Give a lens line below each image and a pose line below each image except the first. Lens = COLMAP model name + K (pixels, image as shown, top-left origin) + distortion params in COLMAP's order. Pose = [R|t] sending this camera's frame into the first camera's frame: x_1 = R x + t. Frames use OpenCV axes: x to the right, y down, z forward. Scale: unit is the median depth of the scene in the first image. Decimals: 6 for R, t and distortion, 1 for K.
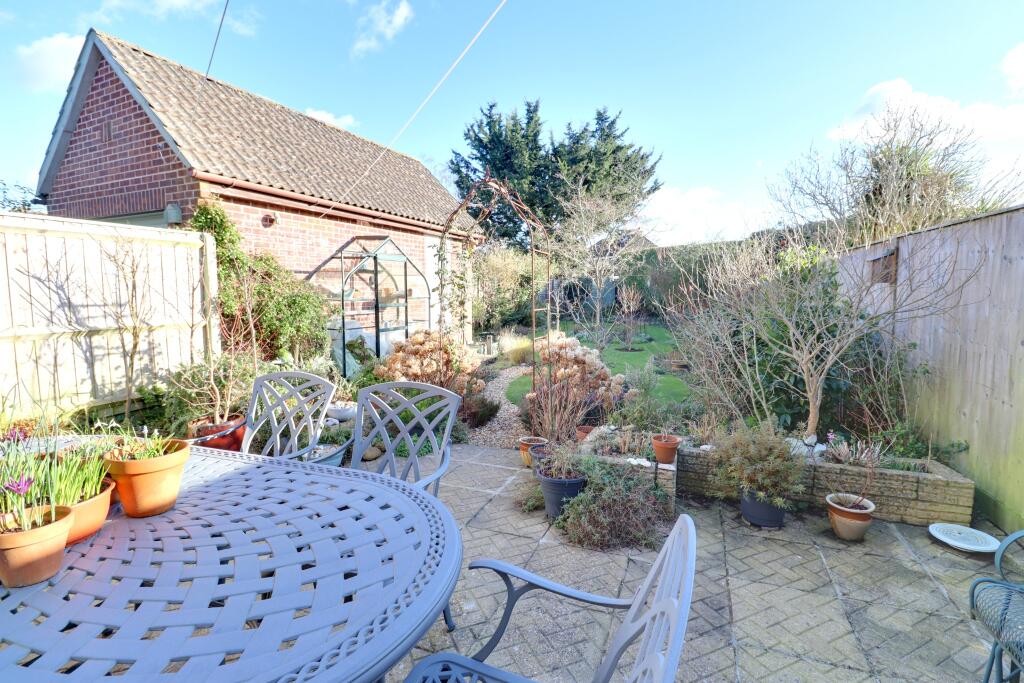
lens RADIAL K [[489.9, 0, 512.5], [0, 489.9, 338.9], [0, 0, 1]] dist [0.001458, 0.000357]
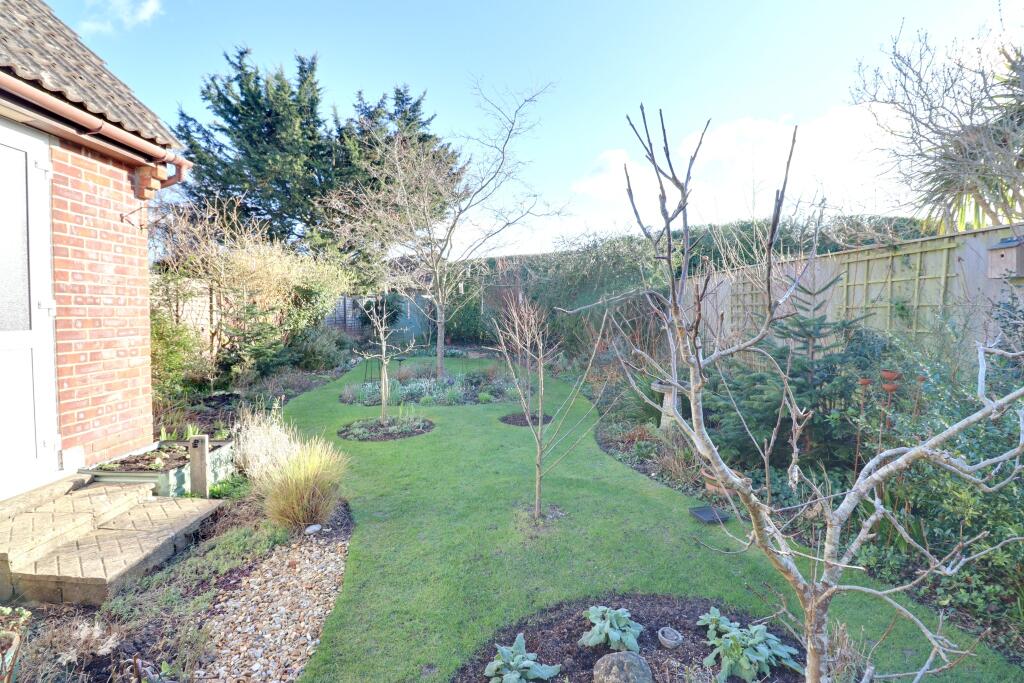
lens RADIAL K [[489.9, 0, 515.1], [0, 489.9, 339.5], [0, 0, 1]] dist [0.001458, 0.000357]
pose [[0.905009, -0.020566, 0.424895, 0.002722], [0.043209, 0.998109, -0.043721, -0.017373], [-0.423192, 0.057927, 0.904186, 0.223019]]
